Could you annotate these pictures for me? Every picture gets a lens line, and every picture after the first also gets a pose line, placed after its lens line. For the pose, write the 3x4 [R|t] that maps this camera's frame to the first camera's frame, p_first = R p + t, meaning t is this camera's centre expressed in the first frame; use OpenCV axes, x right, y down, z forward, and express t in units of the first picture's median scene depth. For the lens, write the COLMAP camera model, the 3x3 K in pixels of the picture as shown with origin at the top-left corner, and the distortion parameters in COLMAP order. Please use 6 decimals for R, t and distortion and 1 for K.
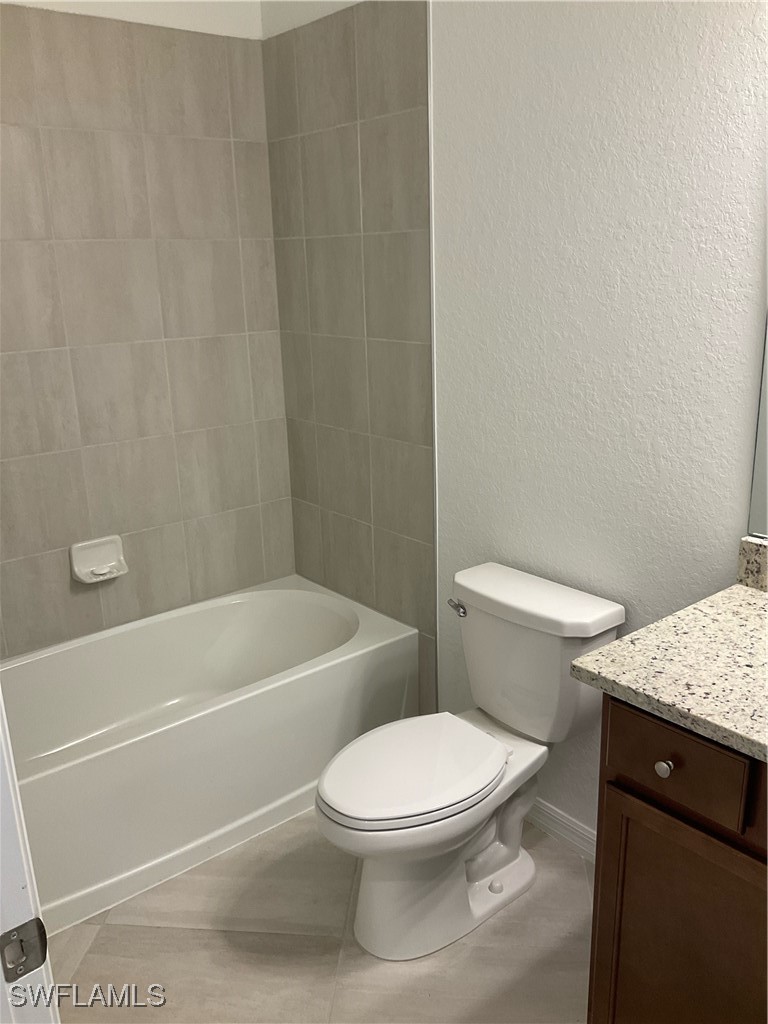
lens RADIAL K [[851.9, 0, 384.5], [0, 851.9, 512.5], [0, 0, 1]] dist [0.064082, -0.132992]
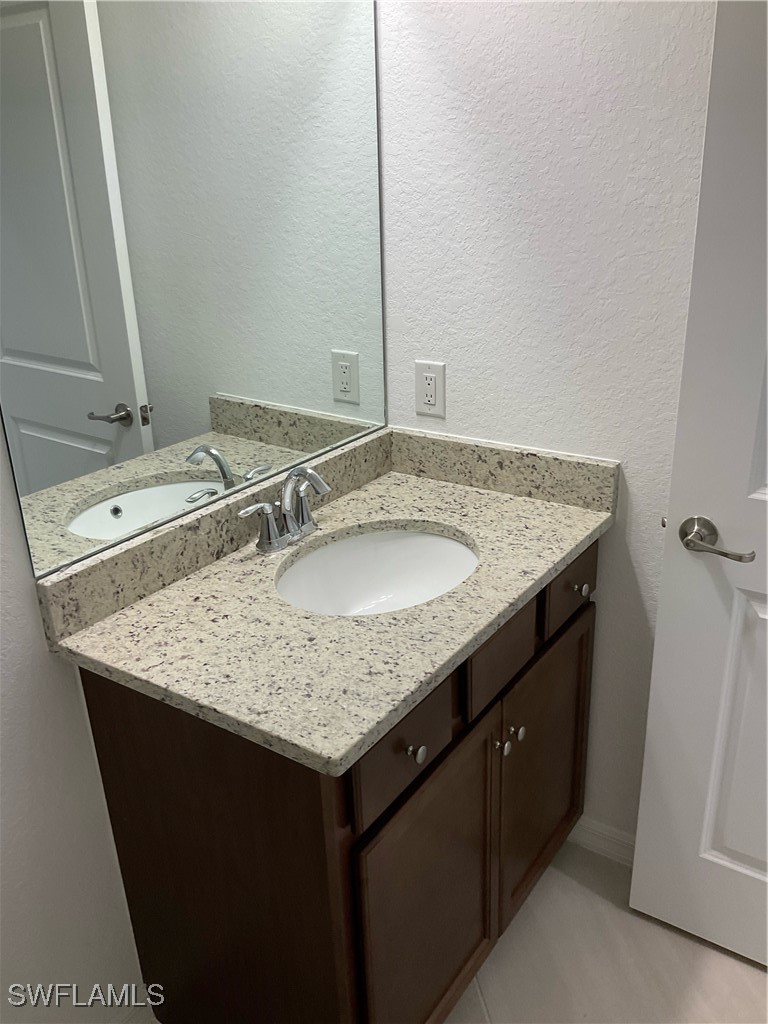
lens RADIAL K [[851.9, 0, 385.7], [0, 851.9, 511.5], [0, 0, 1]] dist [0.064082, -0.132992]
pose [[-0.278016, -0.325829, 0.903627, -0.351690], [0.311449, 0.859318, 0.405674, -0.264813], [-0.908684, 0.394218, -0.137425, 0.932011]]
